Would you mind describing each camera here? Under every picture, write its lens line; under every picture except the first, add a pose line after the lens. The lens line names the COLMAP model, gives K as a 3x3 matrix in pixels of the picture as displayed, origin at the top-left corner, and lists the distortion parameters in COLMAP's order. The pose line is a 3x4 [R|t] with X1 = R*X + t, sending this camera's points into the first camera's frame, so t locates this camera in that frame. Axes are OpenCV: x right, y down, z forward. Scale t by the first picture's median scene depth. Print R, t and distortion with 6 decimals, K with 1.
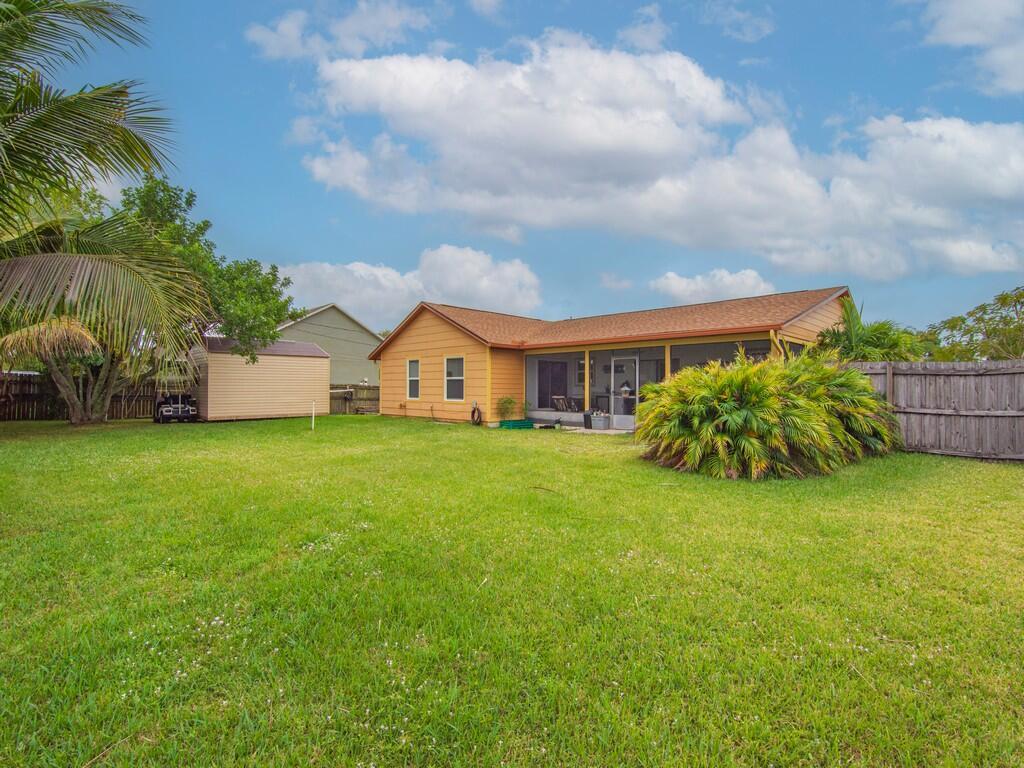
lens RADIAL K [[495.0, 0, 510.6], [0, 495.0, 380.0], [0, 0, 1]] dist [-0.015432, -0.001673]
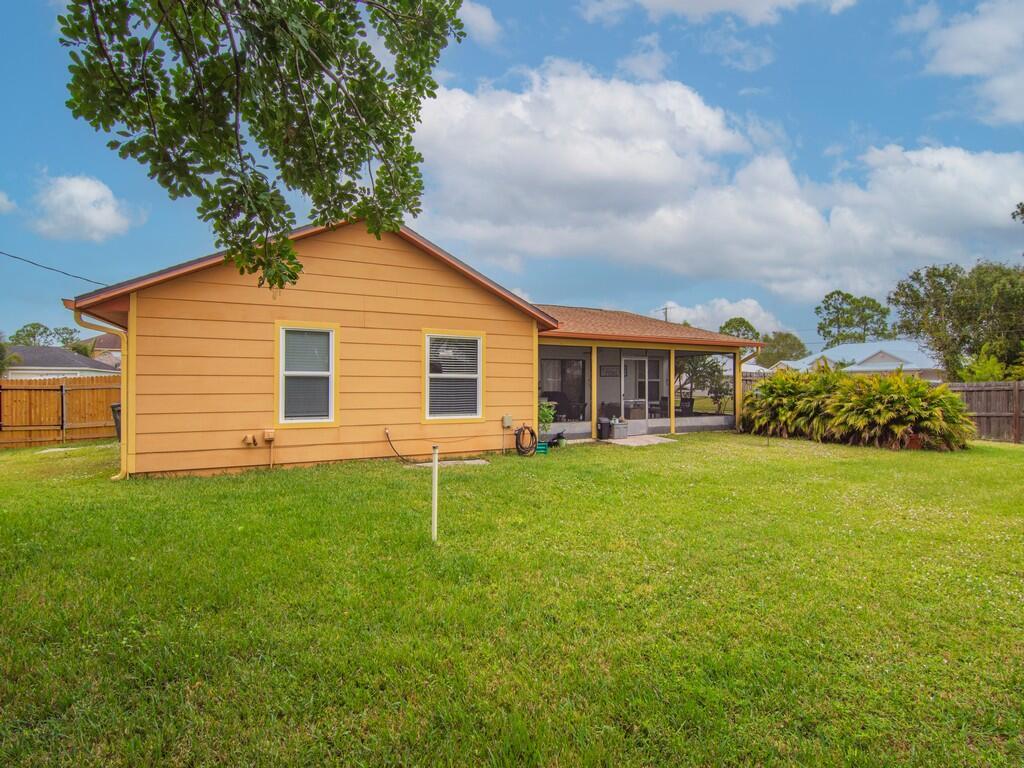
lens RADIAL K [[495.0, 0, 510.6], [0, 495.0, 380.0], [0, 0, 1]] dist [-0.015432, -0.001673]
pose [[0.305531, 0.006889, 0.952157, -0.593632], [-0.014141, 0.999896, -0.002697, 0.001517], [-0.952077, -0.012641, 0.305597, 0.764743]]
